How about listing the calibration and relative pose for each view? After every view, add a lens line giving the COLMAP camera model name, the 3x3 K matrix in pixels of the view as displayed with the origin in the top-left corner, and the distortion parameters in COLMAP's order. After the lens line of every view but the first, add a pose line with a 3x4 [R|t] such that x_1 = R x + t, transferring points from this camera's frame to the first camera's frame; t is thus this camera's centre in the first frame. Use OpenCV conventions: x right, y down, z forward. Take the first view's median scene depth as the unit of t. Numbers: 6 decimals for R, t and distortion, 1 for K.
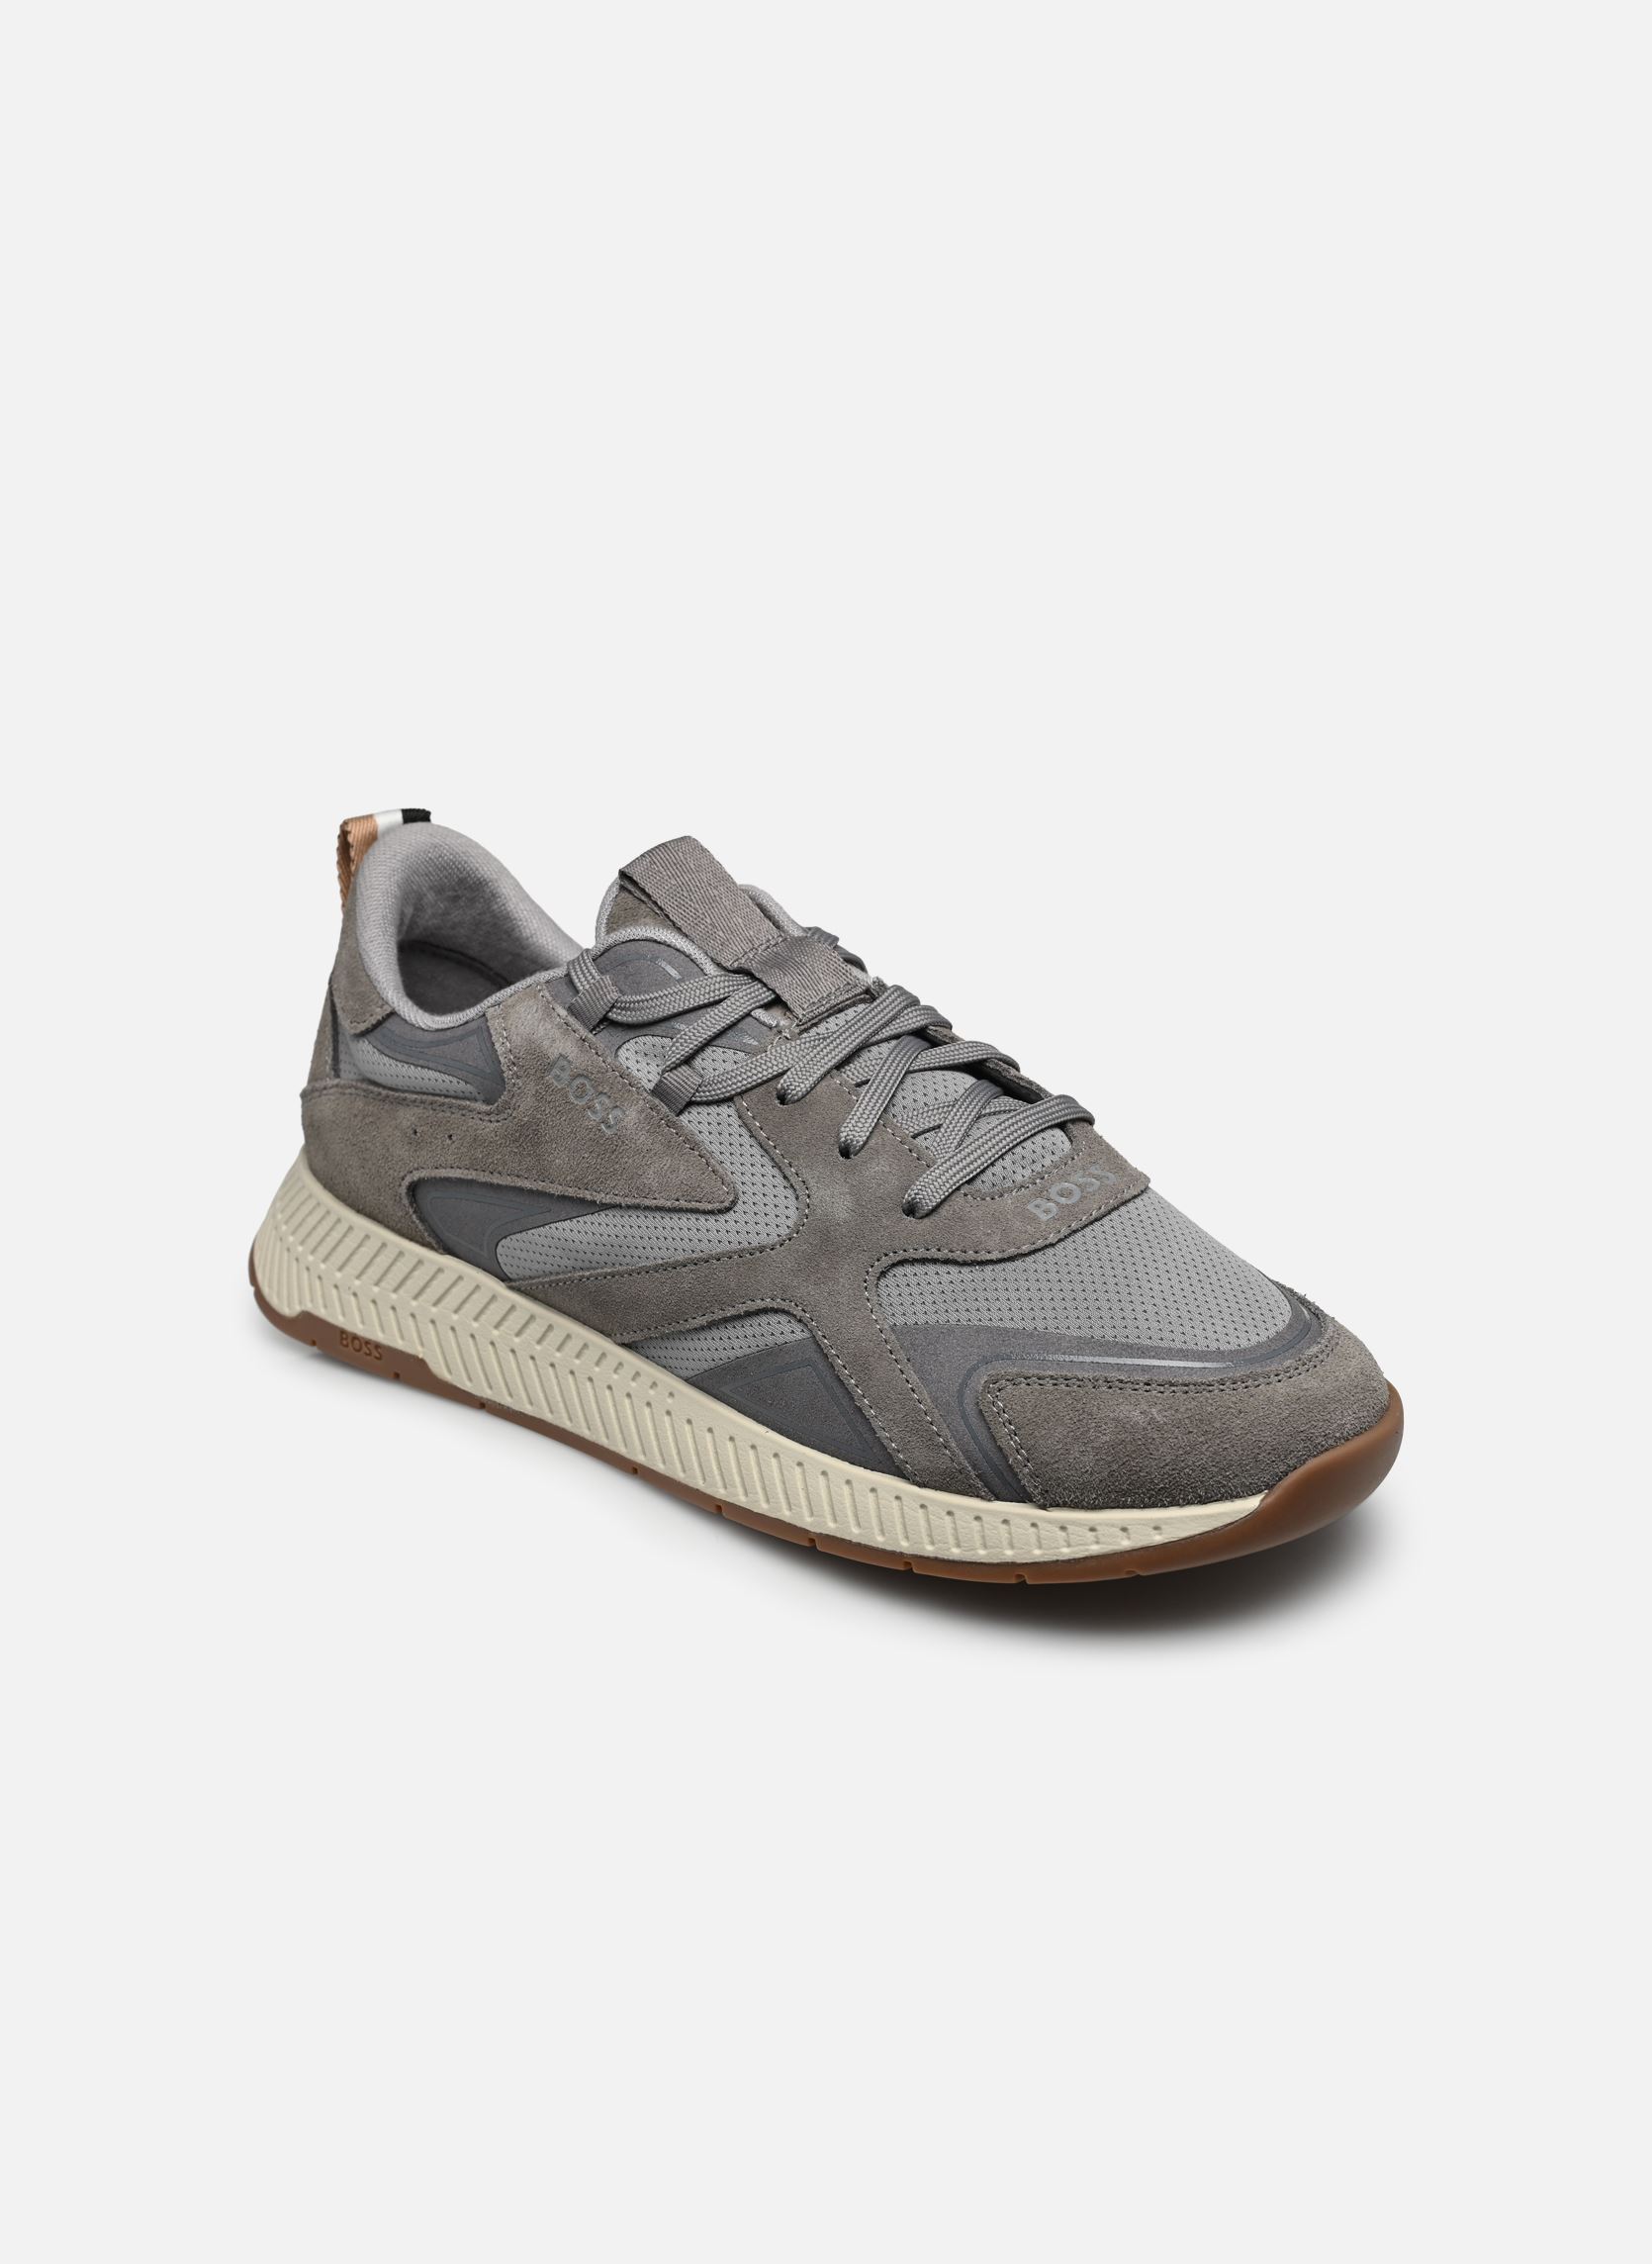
lens RADIAL K [[7492.1, 0, 827.1], [0, 7492.1, 1134.7], [0, 0, 1]] dist [0.151209, 0.000000]
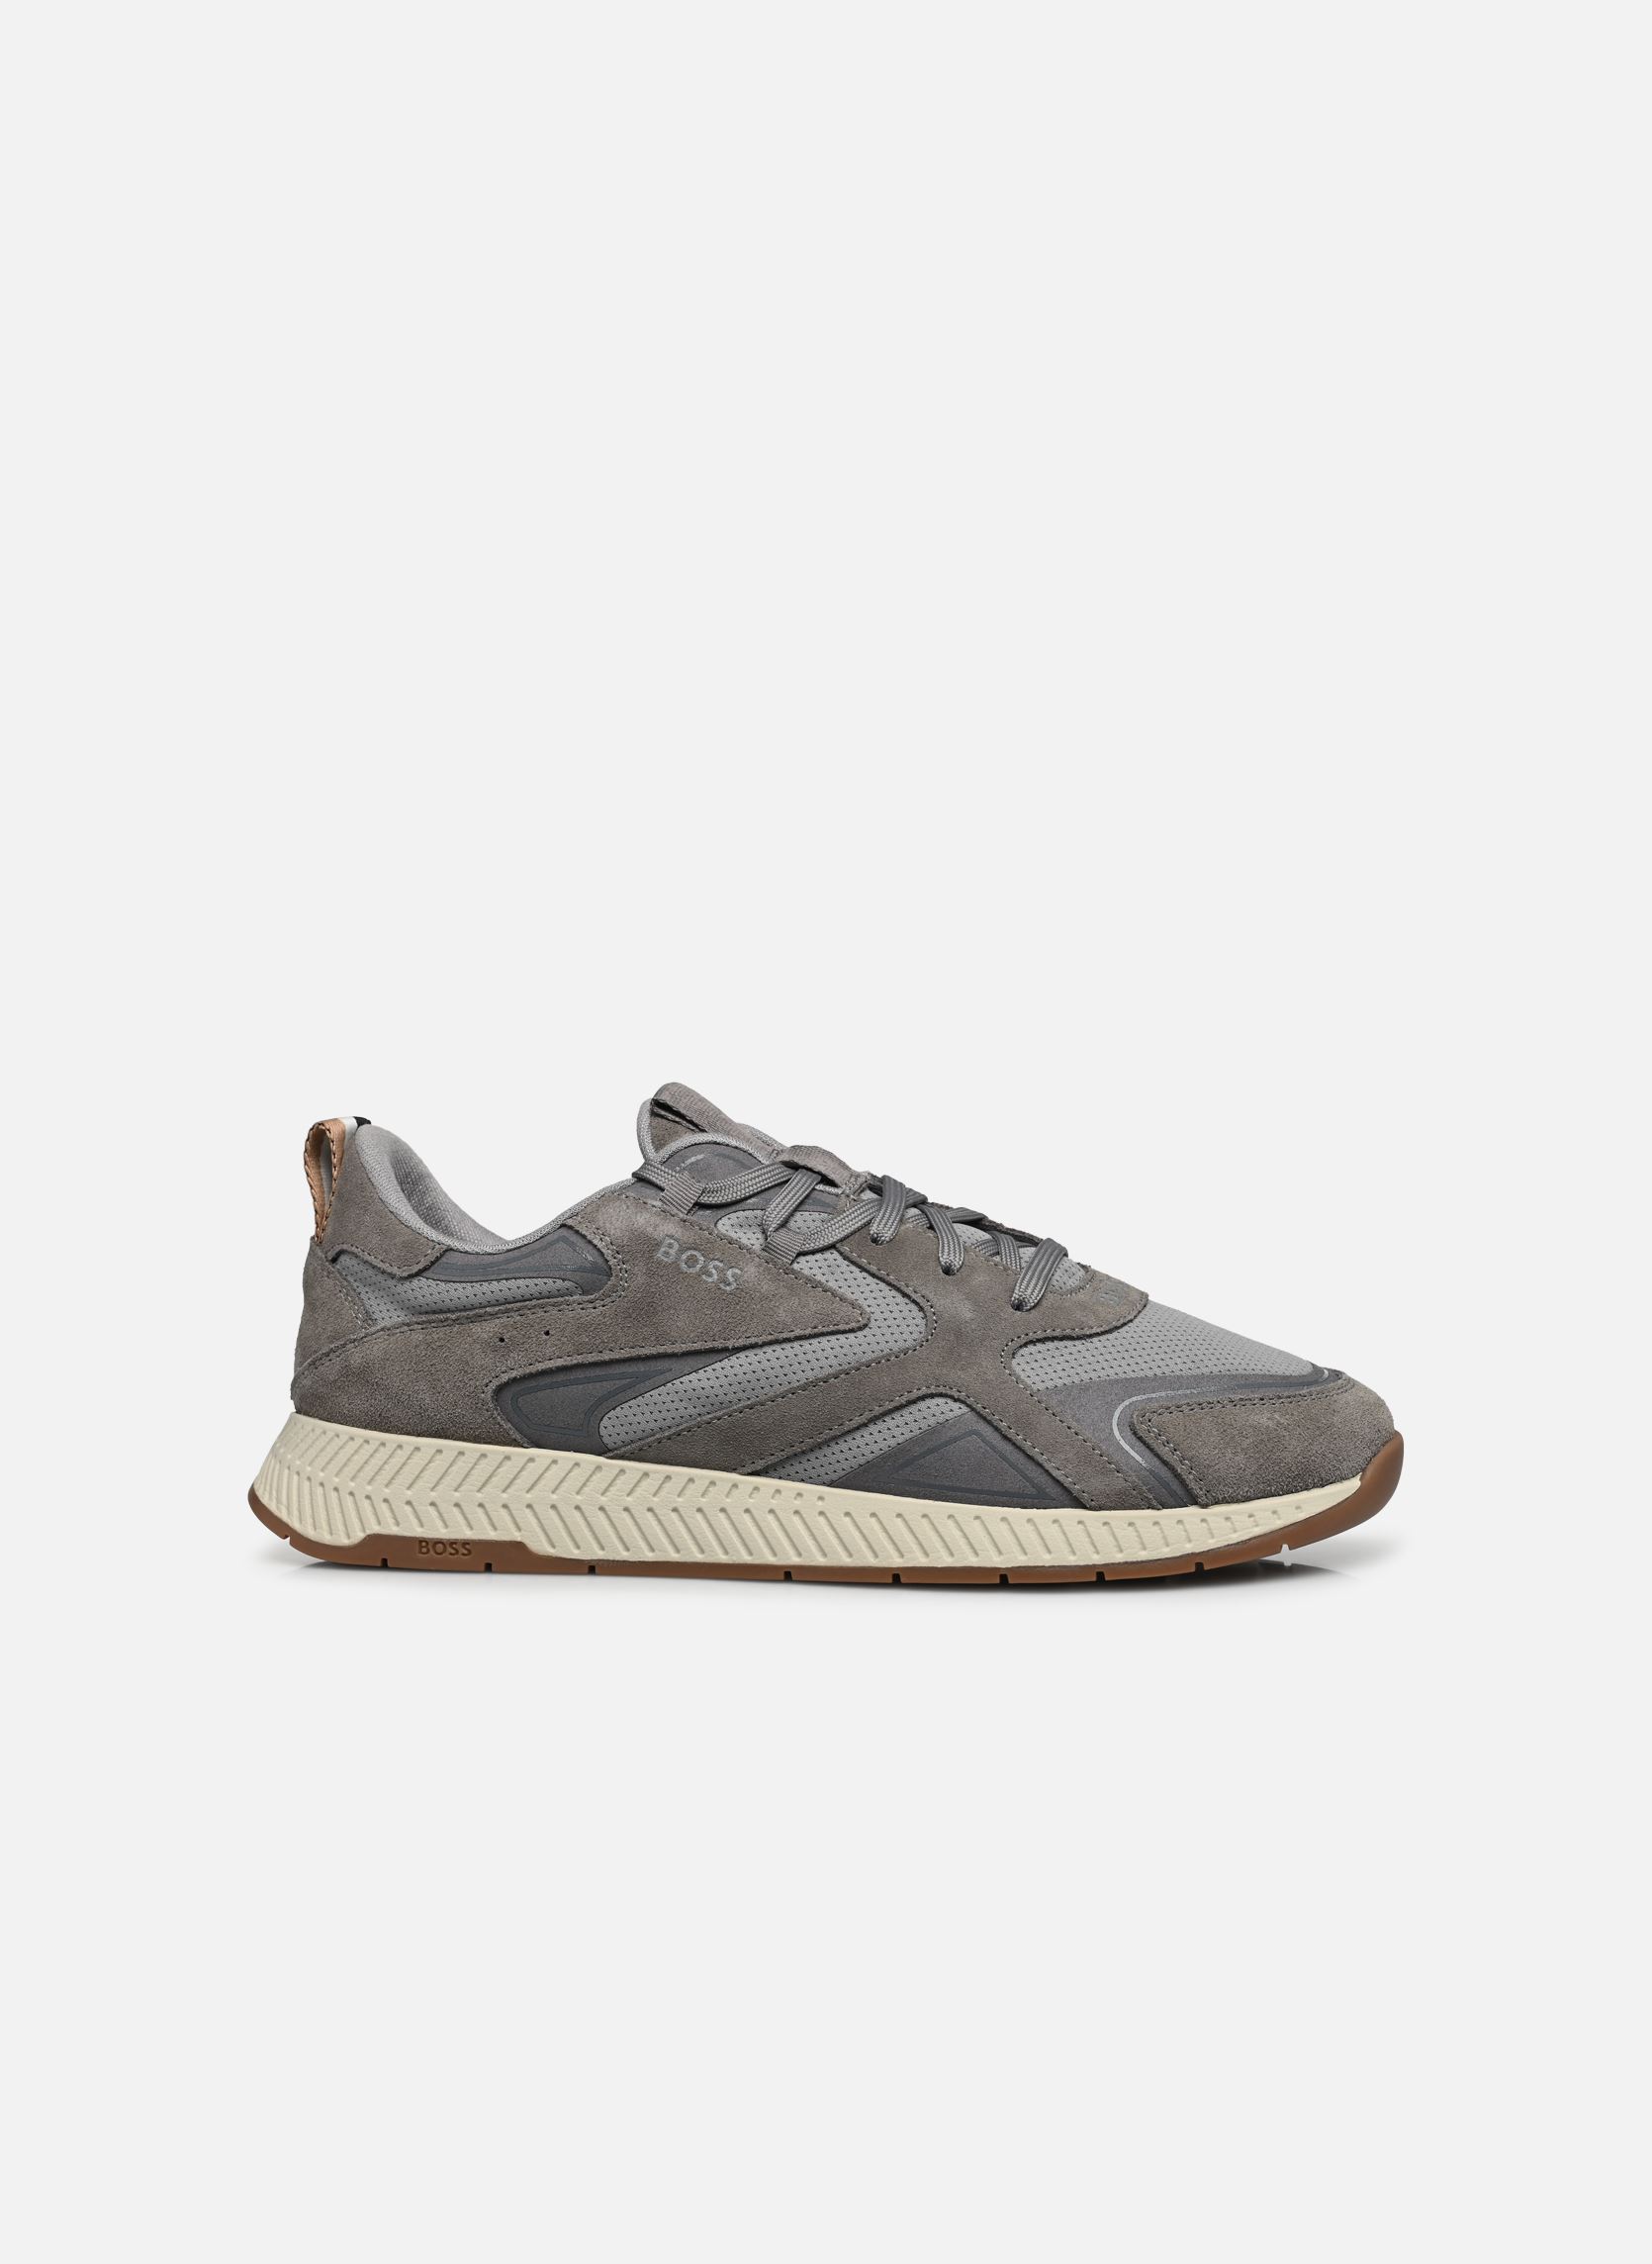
lens RADIAL K [[7492.1, 0, 824.3], [0, 7492.1, 1129.9], [0, 0, 1]] dist [0.151209, 0.000000]
pose [[0.699586, 0.052517, 0.712616, -0.864424], [0.236344, 0.924156, -0.300129, 0.335659], [-0.674330, 0.378389, 0.634114, 0.237014]]
